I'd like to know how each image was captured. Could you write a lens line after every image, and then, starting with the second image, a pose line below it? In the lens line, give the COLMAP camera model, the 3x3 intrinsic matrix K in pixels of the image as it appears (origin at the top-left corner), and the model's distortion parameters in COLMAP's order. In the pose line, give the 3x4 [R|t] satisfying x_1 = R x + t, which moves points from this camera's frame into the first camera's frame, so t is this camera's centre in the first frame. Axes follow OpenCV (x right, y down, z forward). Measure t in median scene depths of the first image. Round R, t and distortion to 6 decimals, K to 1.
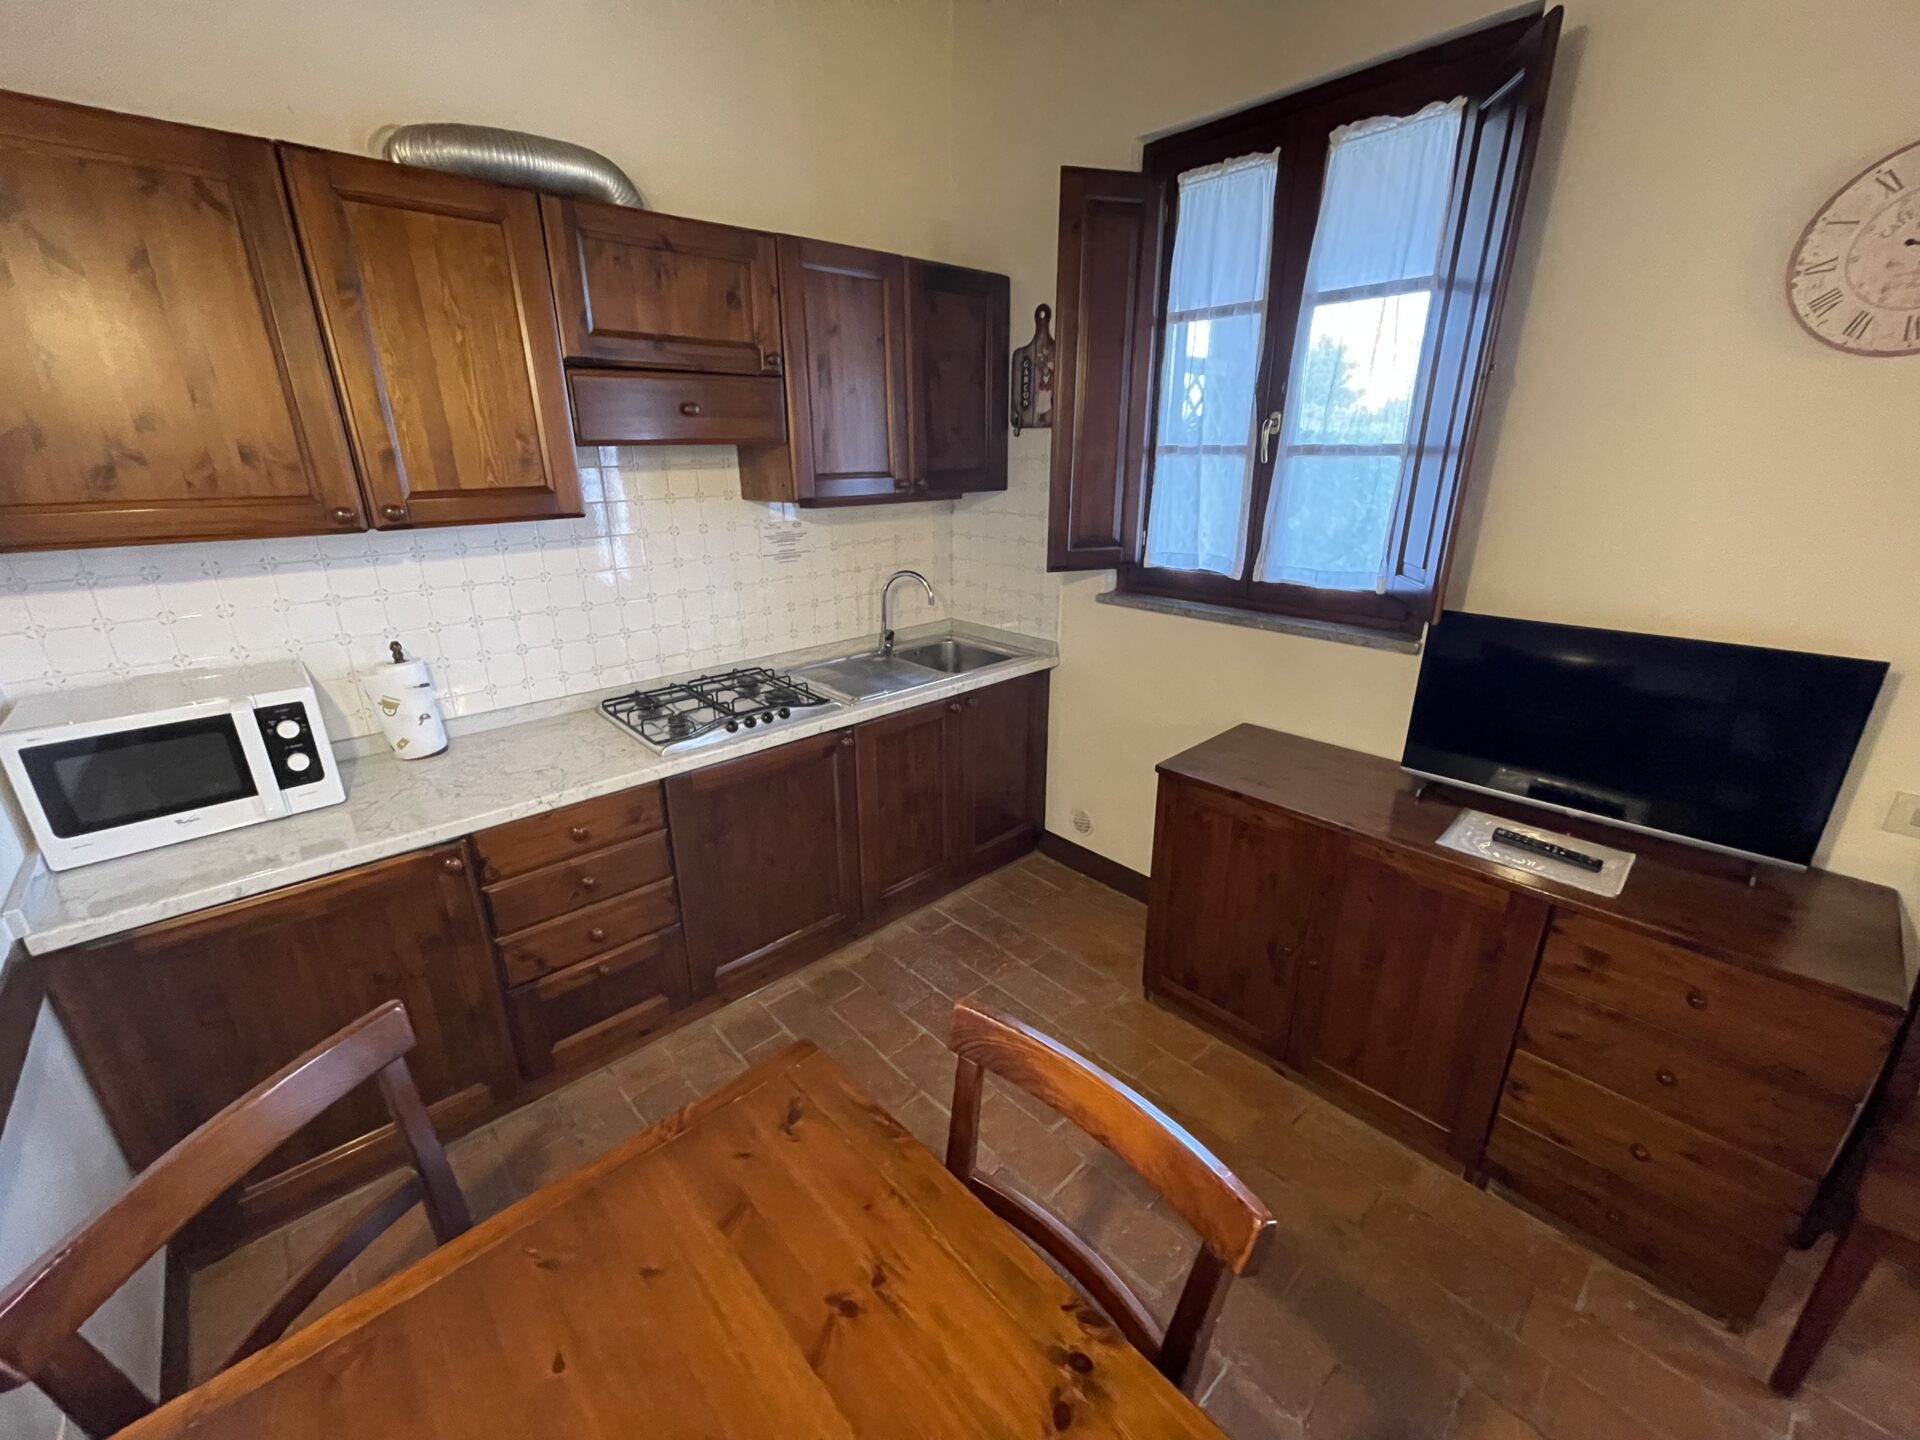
lens RADIAL K [[771.5, 0, 947.6], [0, 771.5, 719.6], [0, 0, 1]] dist [0.000936, -0.001615]
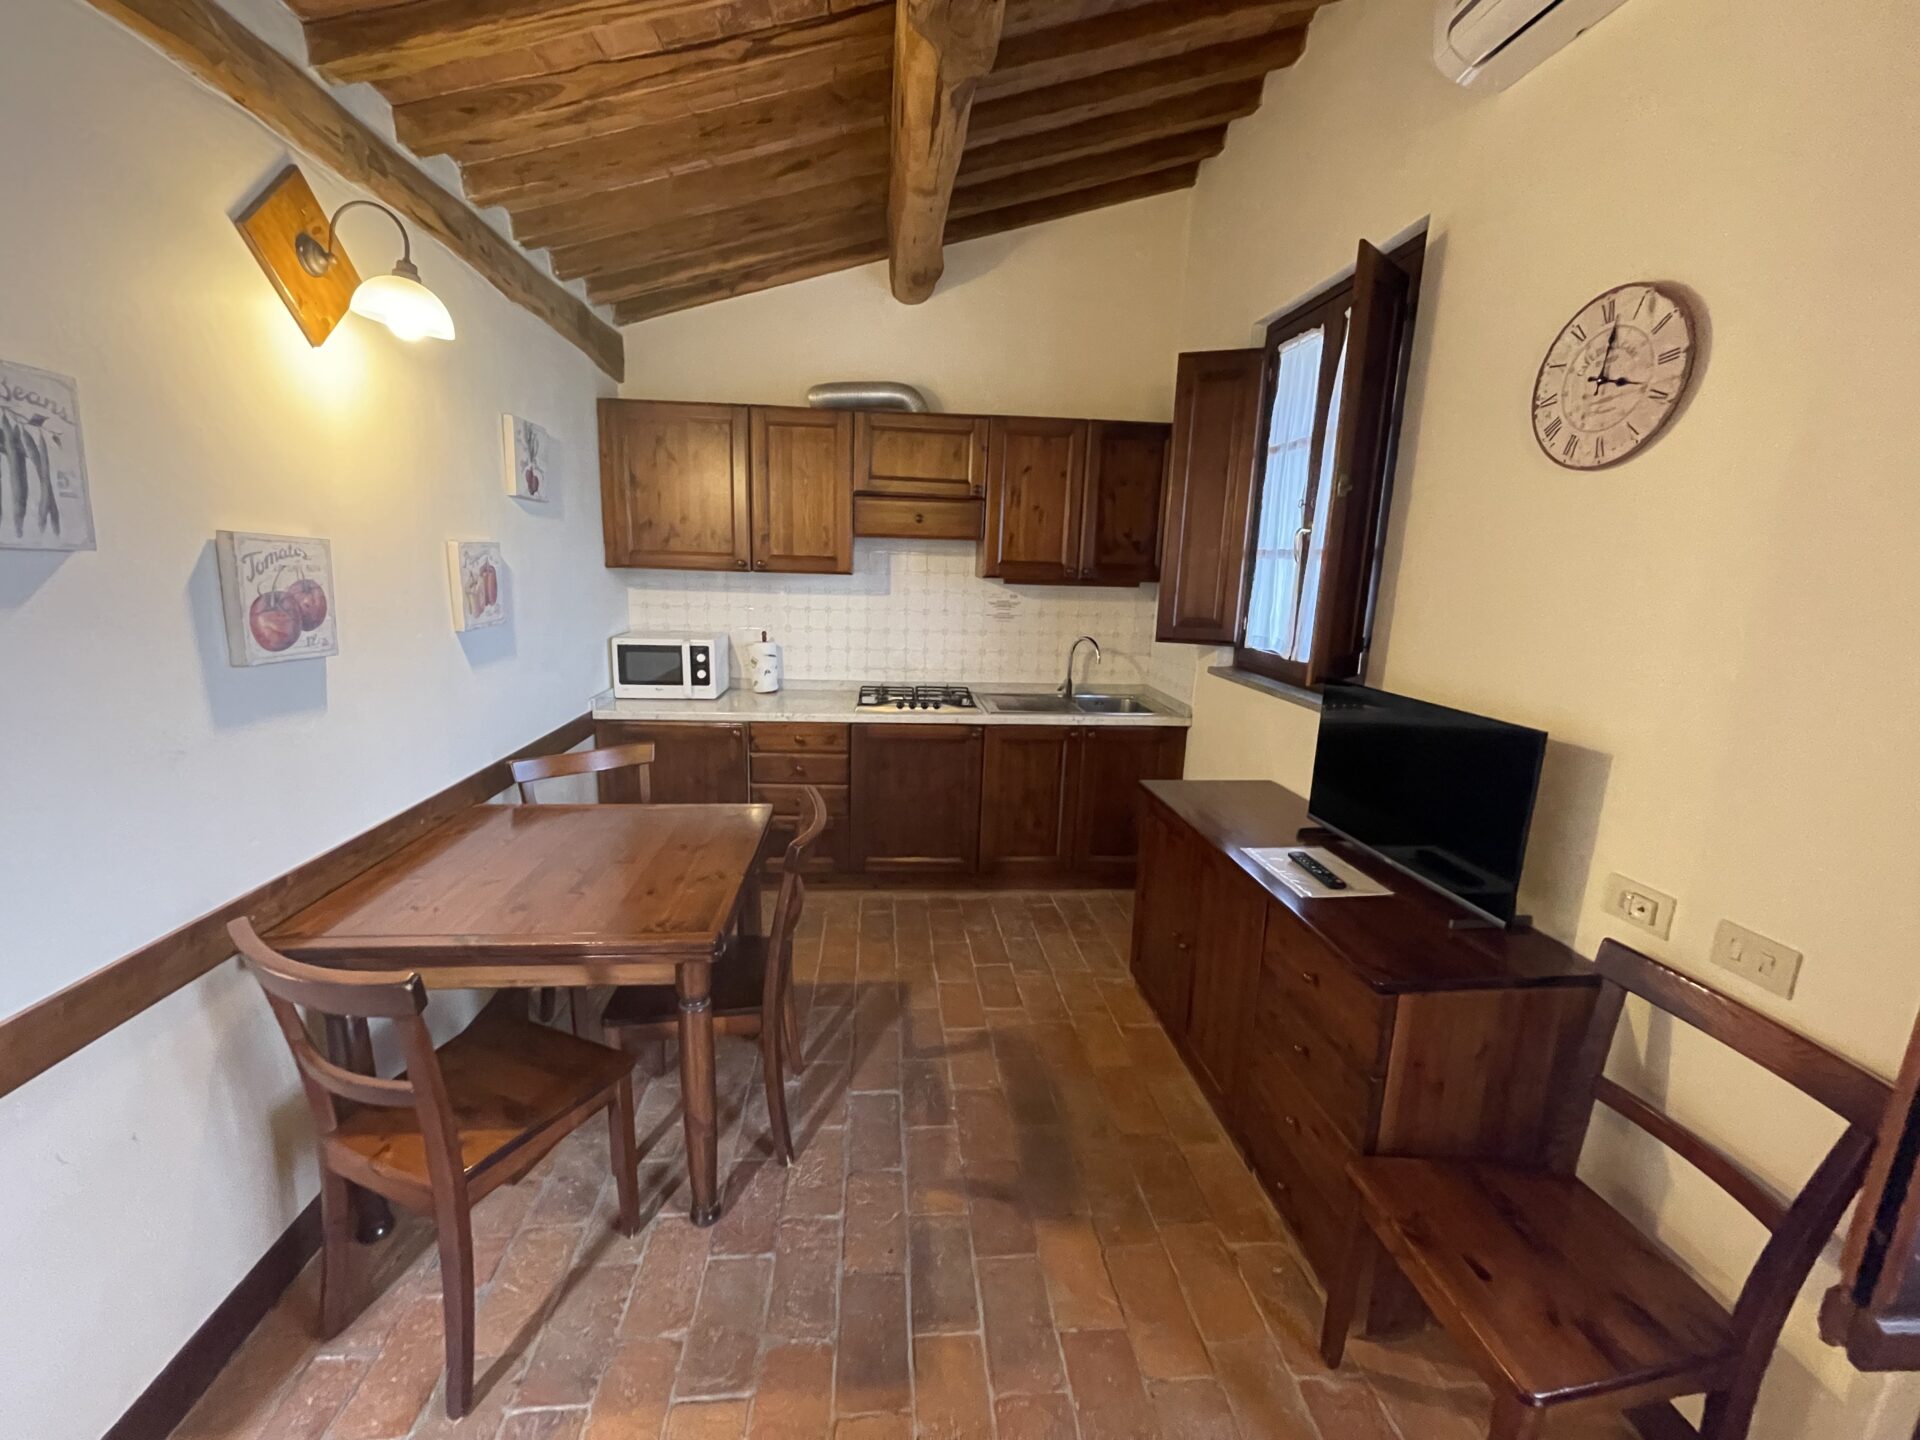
lens RADIAL K [[771.5, 0, 946.8], [0, 771.5, 719.5], [0, 0, 1]] dist [0.000936, -0.001615]
pose [[0.795149, 0.156112, -0.585976, 0.790119], [-0.236797, 0.969512, -0.063034, 0.123279], [0.558270, 0.188879, 0.807873, -0.261050]]
